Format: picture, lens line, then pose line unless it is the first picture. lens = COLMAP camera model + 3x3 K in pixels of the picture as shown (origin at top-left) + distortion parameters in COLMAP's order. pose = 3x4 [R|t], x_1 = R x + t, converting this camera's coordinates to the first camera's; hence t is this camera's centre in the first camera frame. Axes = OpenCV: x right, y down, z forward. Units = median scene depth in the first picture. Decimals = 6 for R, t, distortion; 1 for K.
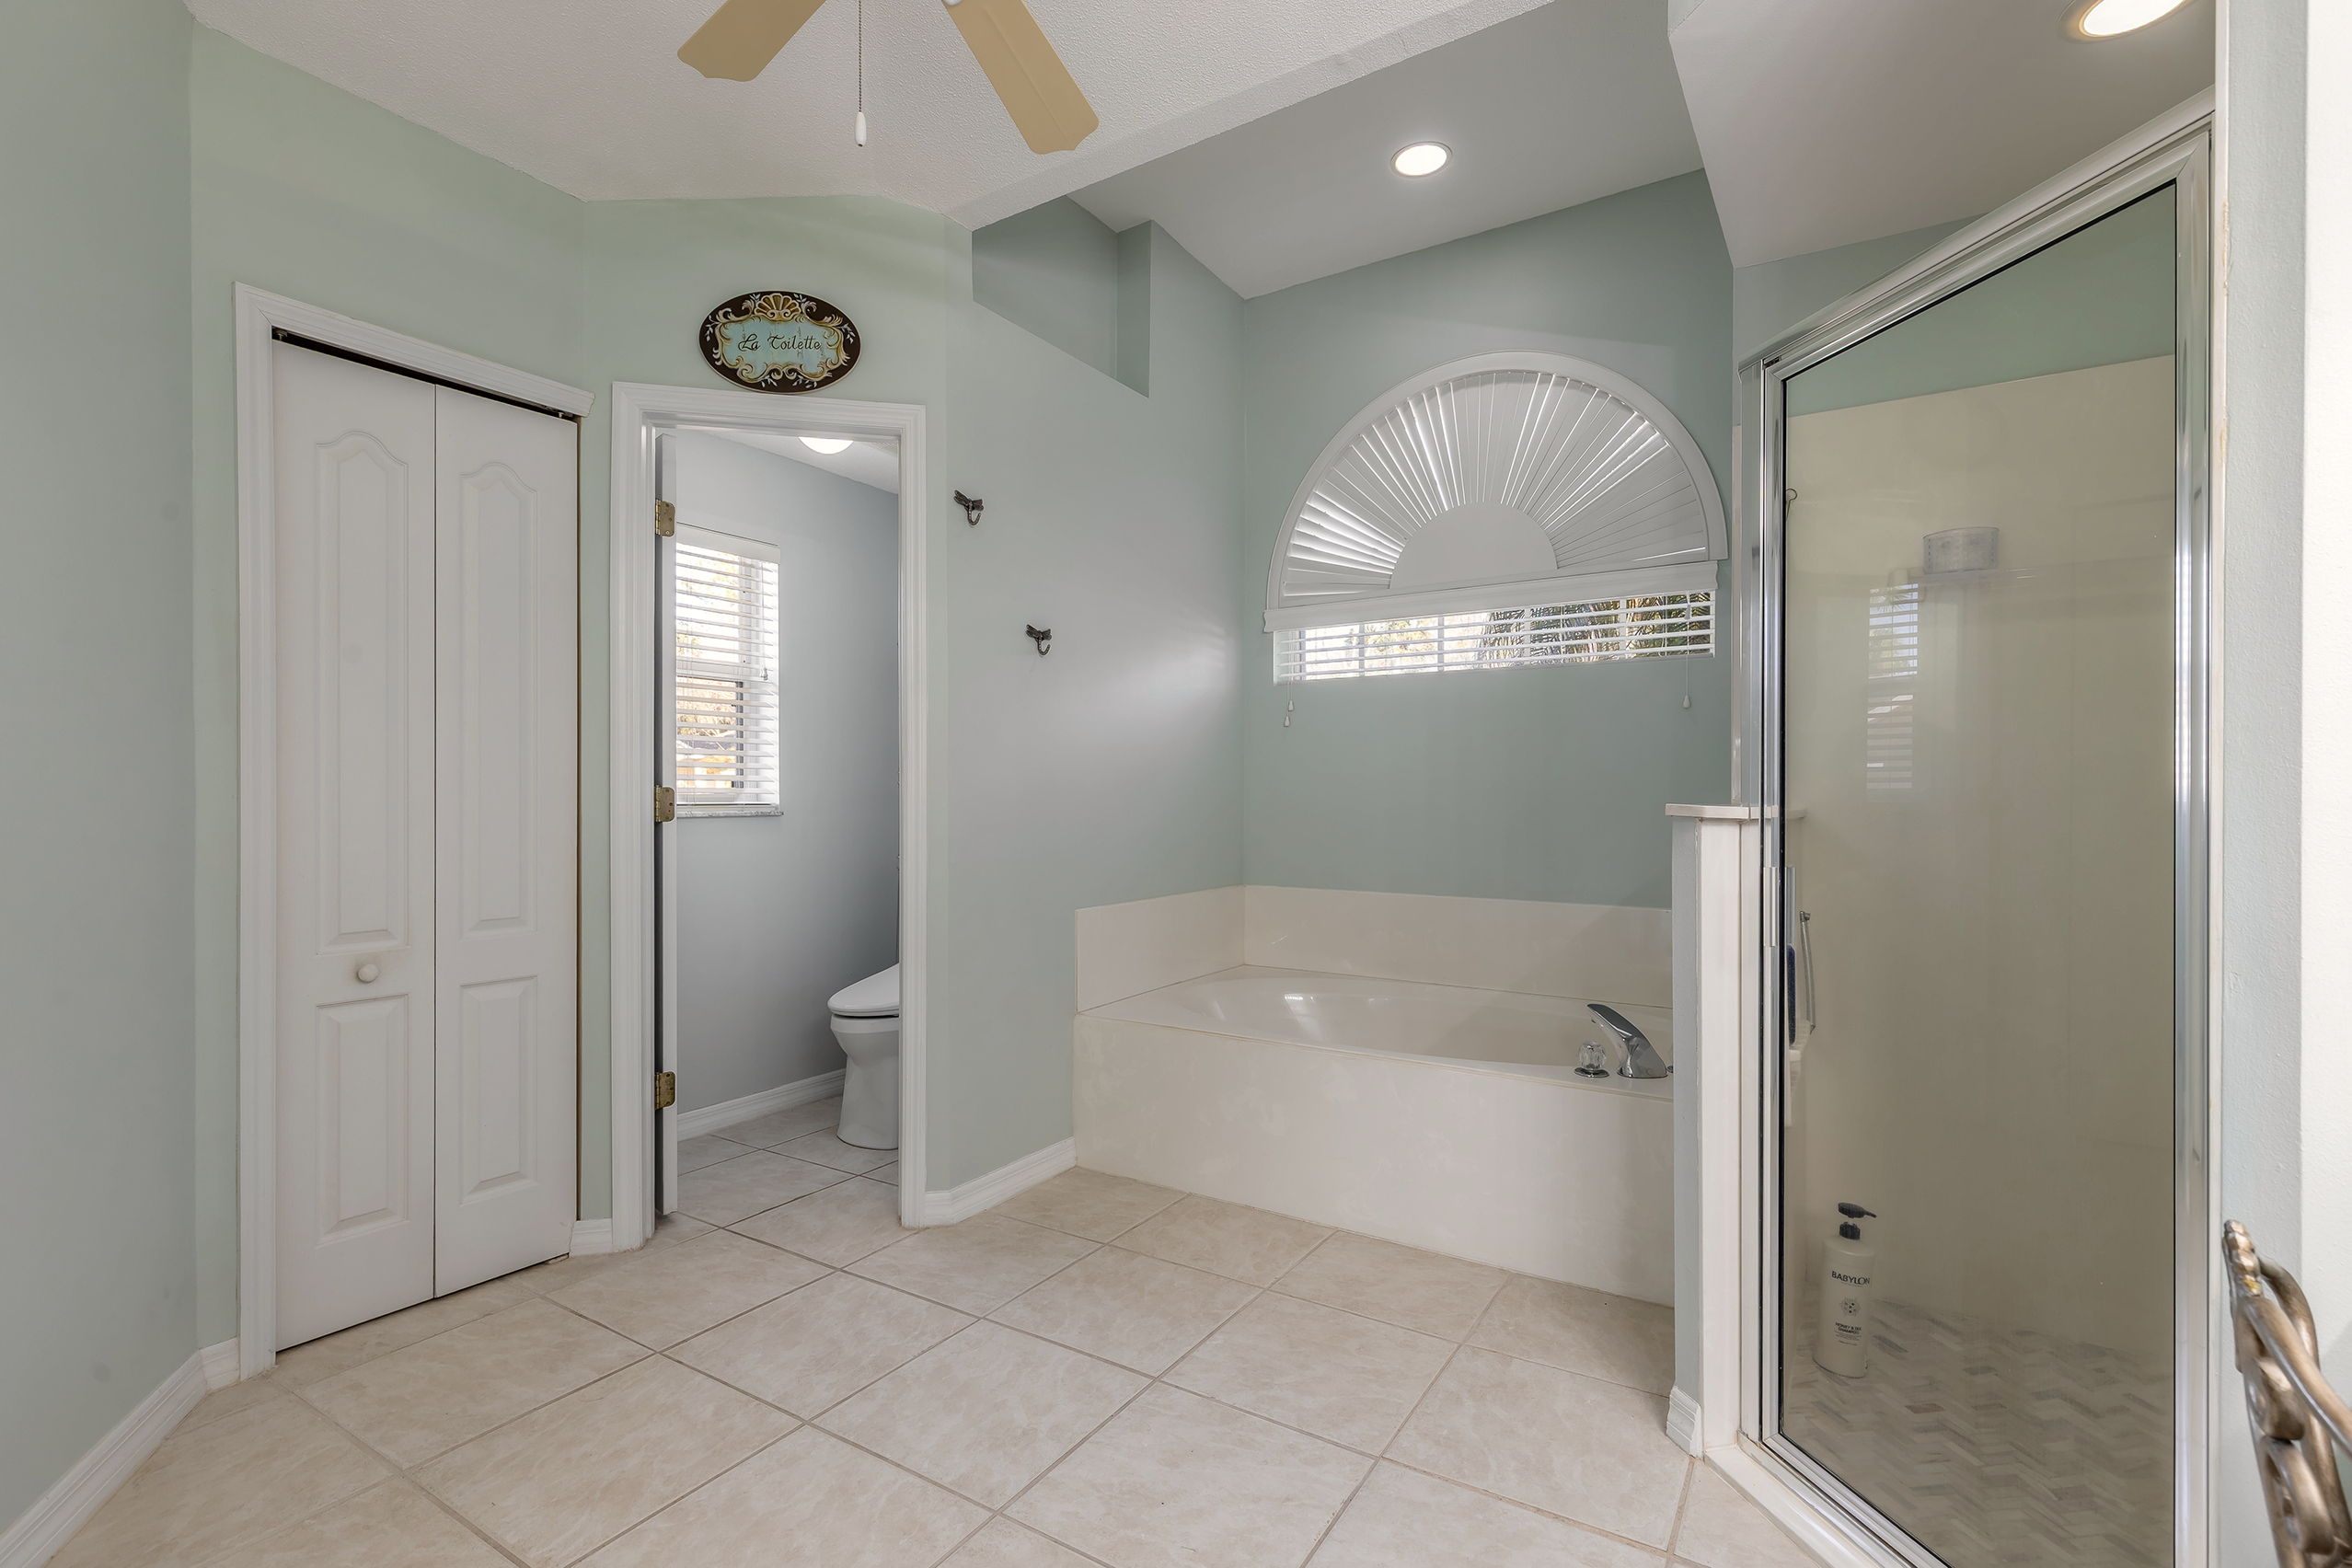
lens RADIAL K [[1057.7, 0, 1177.0], [0, 1057.7, 792.8], [0, 0, 1]] dist [0.008144, -0.002352]
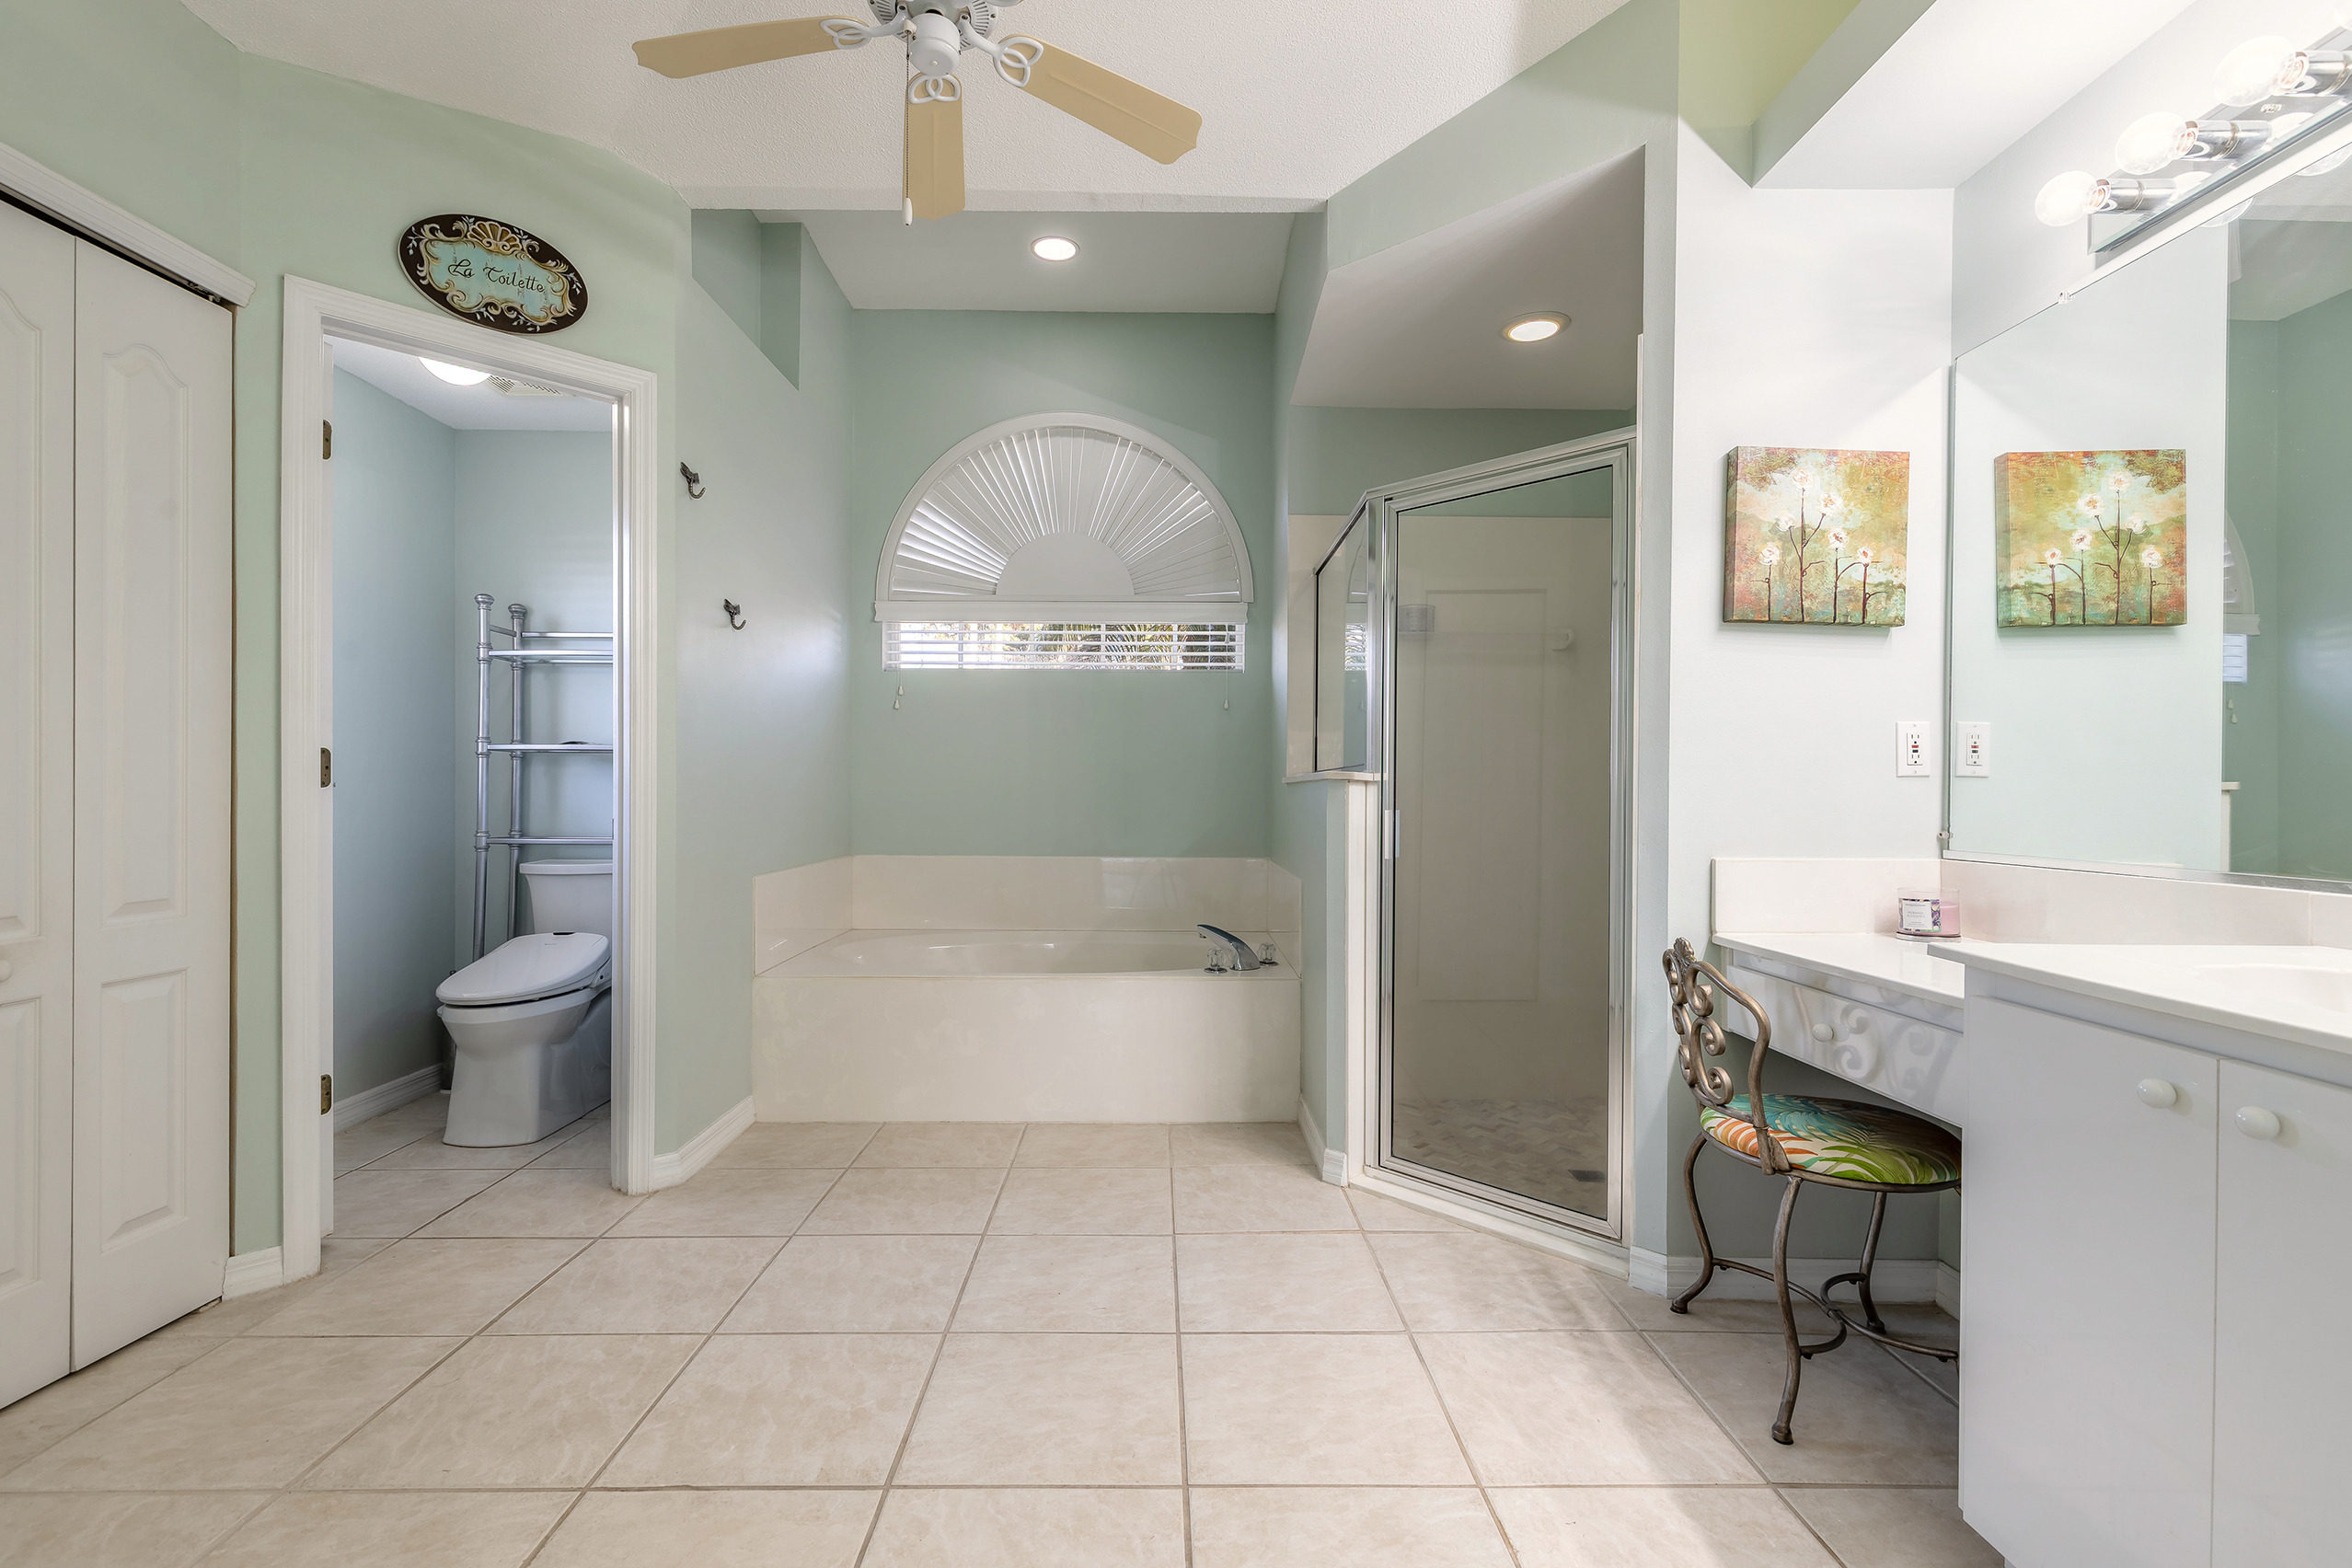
lens RADIAL K [[1057.7, 0, 1162.5], [0, 1057.7, 787.6], [0, 0, 1]] dist [0.008144, -0.002352]
pose [[0.838607, 0.004364, 0.544719, -0.394962], [-0.006396, 0.999978, 0.001836, 0.022467], [-0.544699, -0.005024, 0.838617, -0.110033]]
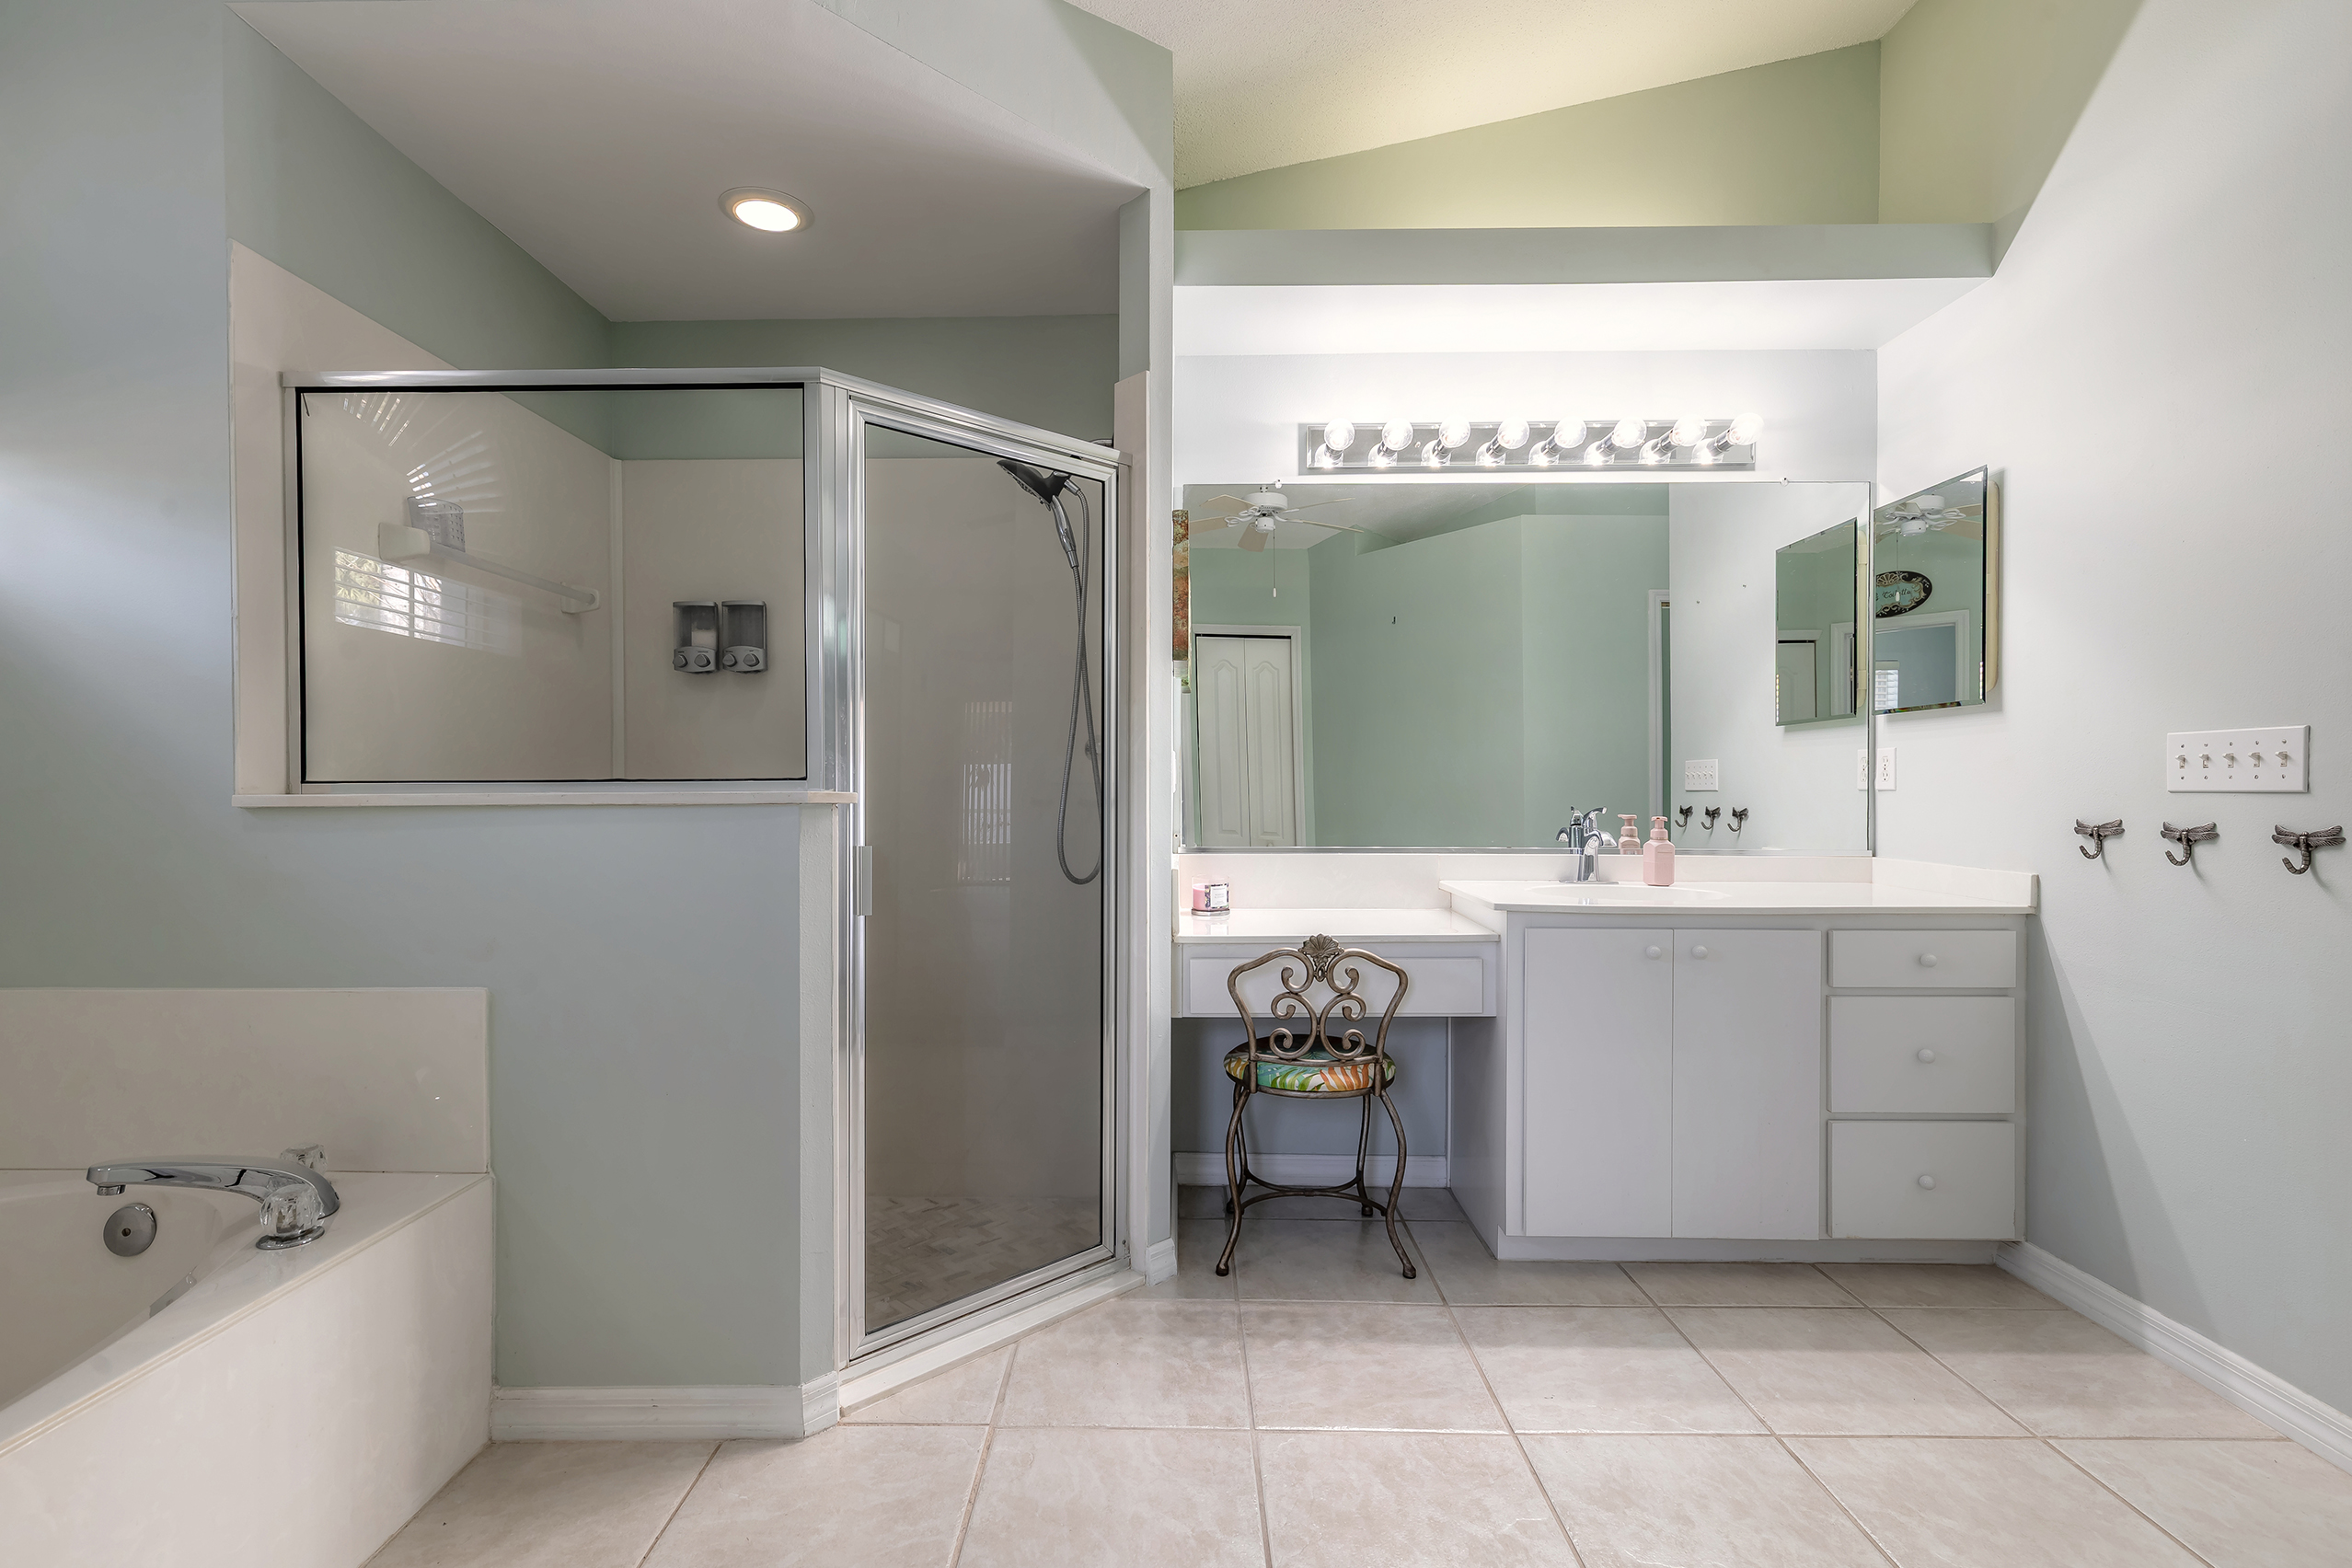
lens RADIAL K [[1057.7, 0, 1165.6], [0, 1057.7, 785.9], [0, 0, 1]] dist [0.008144, -0.002352]
pose [[-0.531458, 0.006543, 0.847060, -0.366066], [0.001551, 0.999976, -0.006751, 0.013402], [-0.847083, -0.002274, -0.531455, 0.850063]]
